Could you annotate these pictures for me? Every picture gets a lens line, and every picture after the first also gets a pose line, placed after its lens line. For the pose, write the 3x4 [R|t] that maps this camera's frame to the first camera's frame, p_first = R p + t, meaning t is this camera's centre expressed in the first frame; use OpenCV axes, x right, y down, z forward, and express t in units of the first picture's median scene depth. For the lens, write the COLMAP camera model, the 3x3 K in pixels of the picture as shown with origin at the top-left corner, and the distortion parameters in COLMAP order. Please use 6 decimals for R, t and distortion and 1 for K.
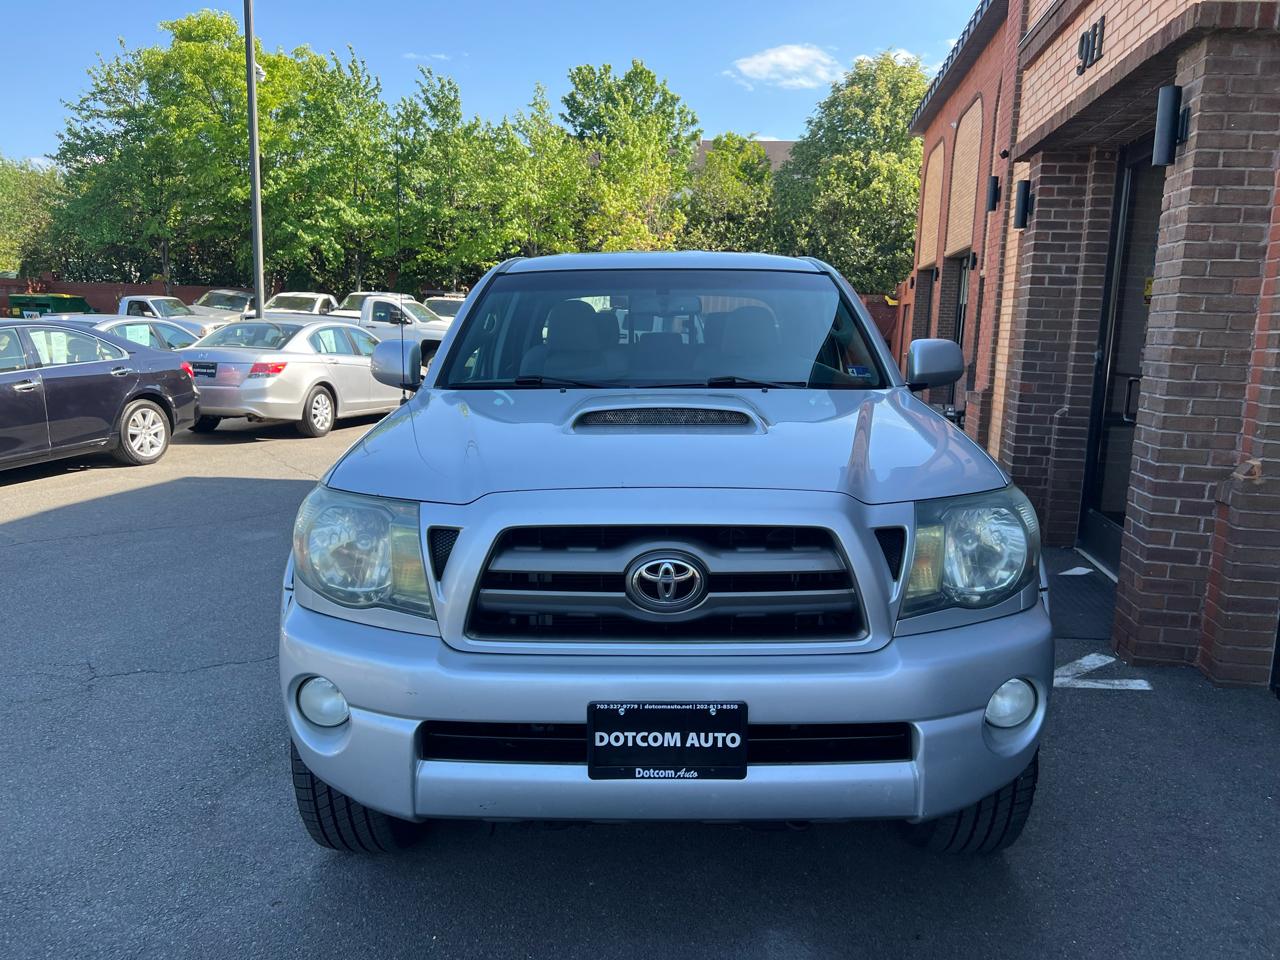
lens RADIAL K [[966.4, 0, 653.8], [0, 966.4, 480.9], [0, 0, 1]] dist [0.046130, -0.050460]
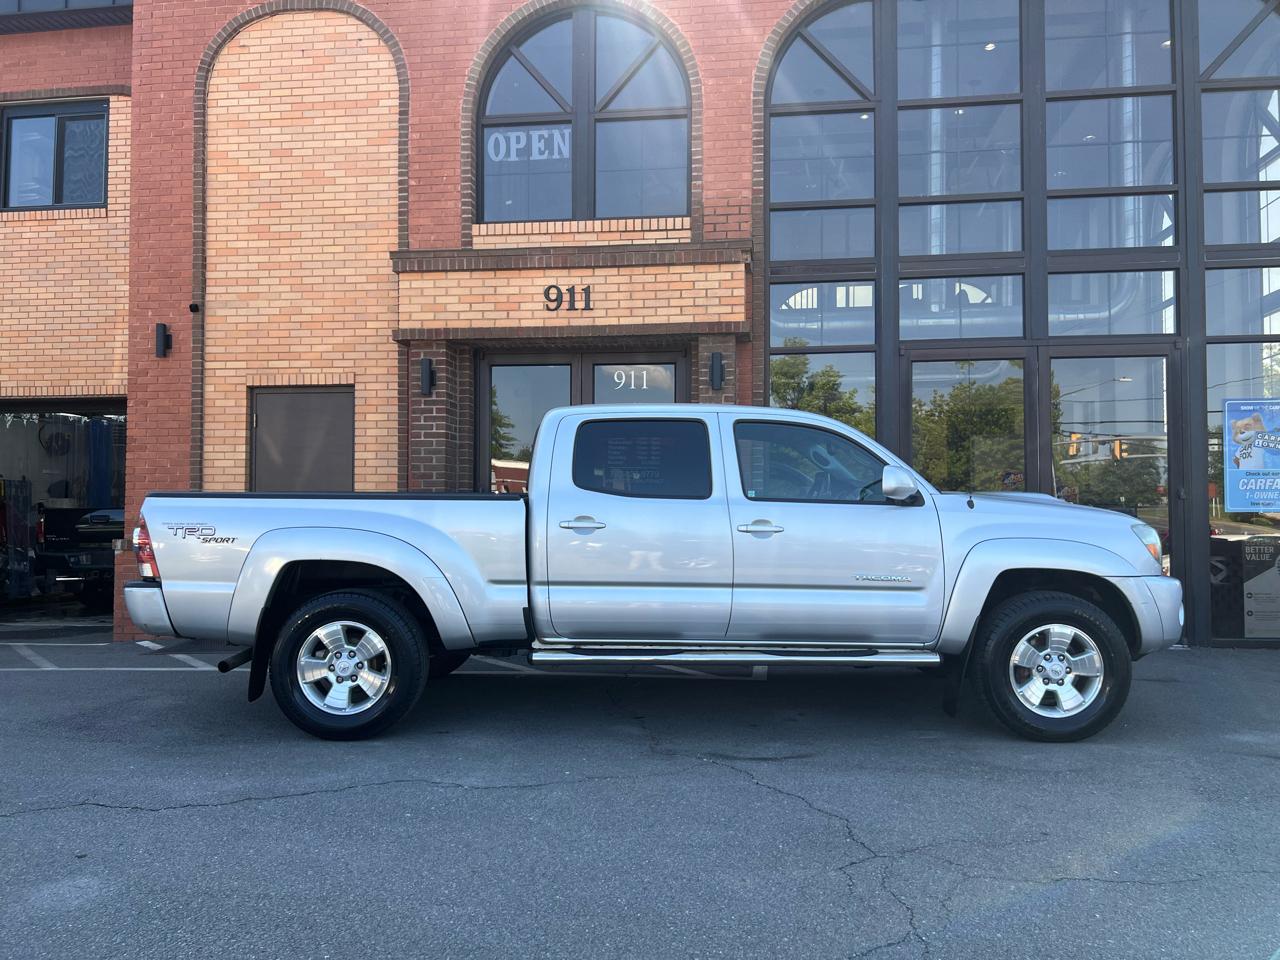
lens RADIAL K [[961.0, 0, 652.0], [0, 961.0, 489.6], [0, 0, 1]] dist [0.065632, -0.089473]
pose [[-0.010739, -0.002368, 0.999940, -1.175998], [0.158085, 0.987417, 0.004036, -0.121124], [-0.987367, 0.158119, -0.010230, 0.959431]]
